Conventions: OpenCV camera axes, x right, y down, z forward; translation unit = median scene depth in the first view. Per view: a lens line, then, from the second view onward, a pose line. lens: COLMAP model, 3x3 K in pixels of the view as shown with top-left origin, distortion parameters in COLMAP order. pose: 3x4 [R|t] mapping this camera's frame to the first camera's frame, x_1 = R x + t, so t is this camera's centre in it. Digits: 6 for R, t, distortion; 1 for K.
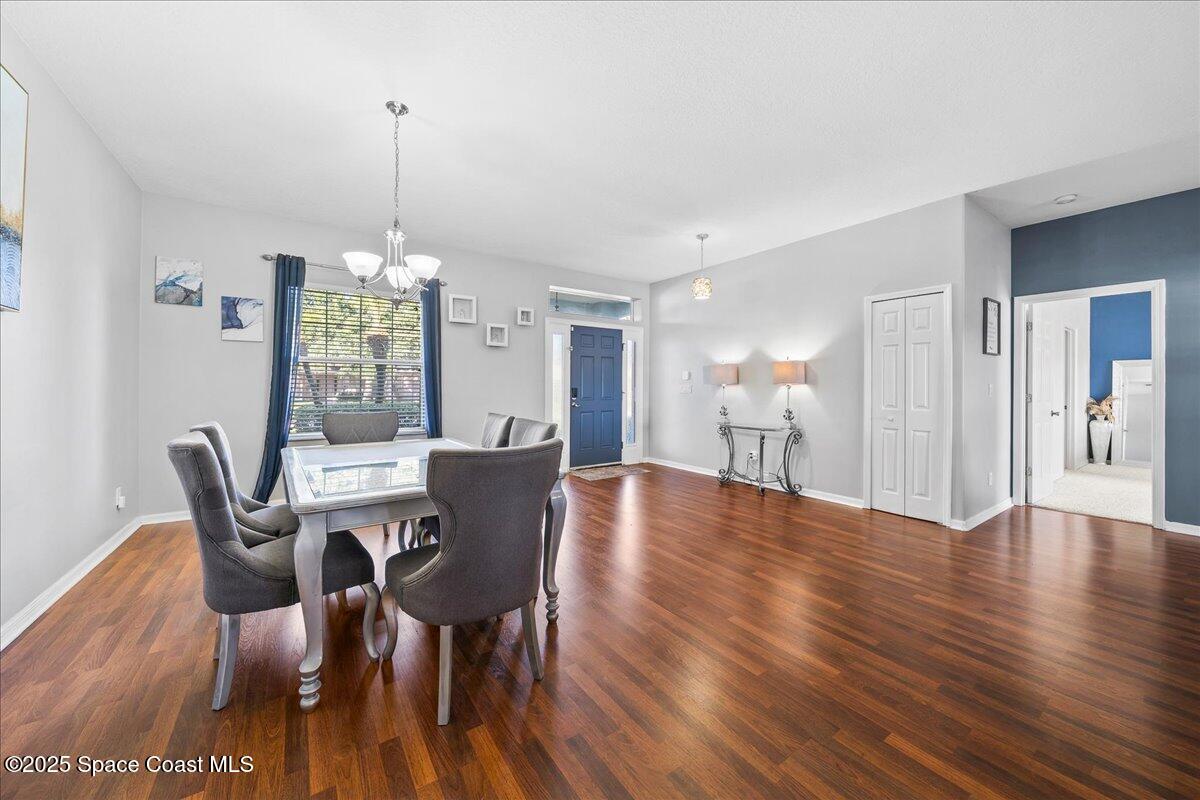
lens RADIAL K [[424.0, 0, 597.2], [0, 424.0, 385.6], [0, 0, 1]] dist [-0.000675, 0.000064]
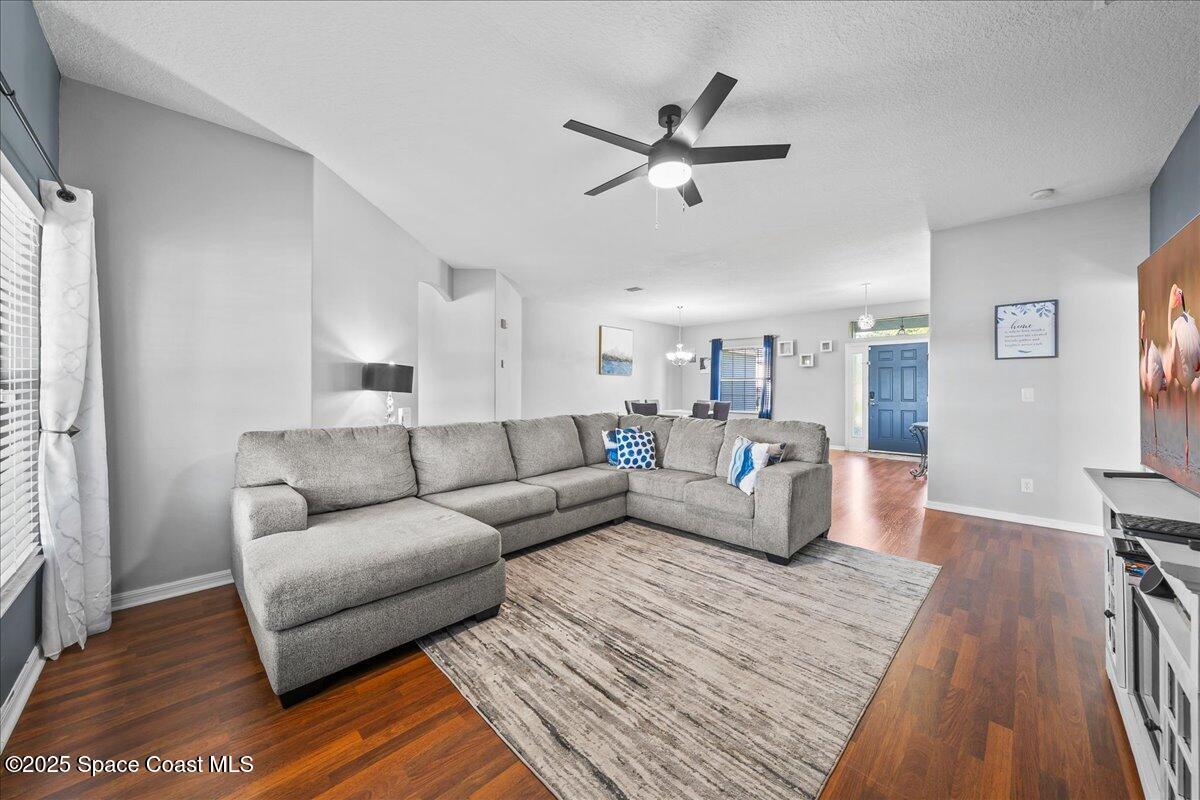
lens RADIAL K [[424.0, 0, 597.2], [0, 424.0, 385.6], [0, 0, 1]] dist [-0.000675, 0.000064]
pose [[0.193027, -0.011493, -0.981126, 1.628547], [-0.002586, 0.999922, -0.012222, 0.006345], [0.981190, 0.004896, 0.192982, -0.189557]]
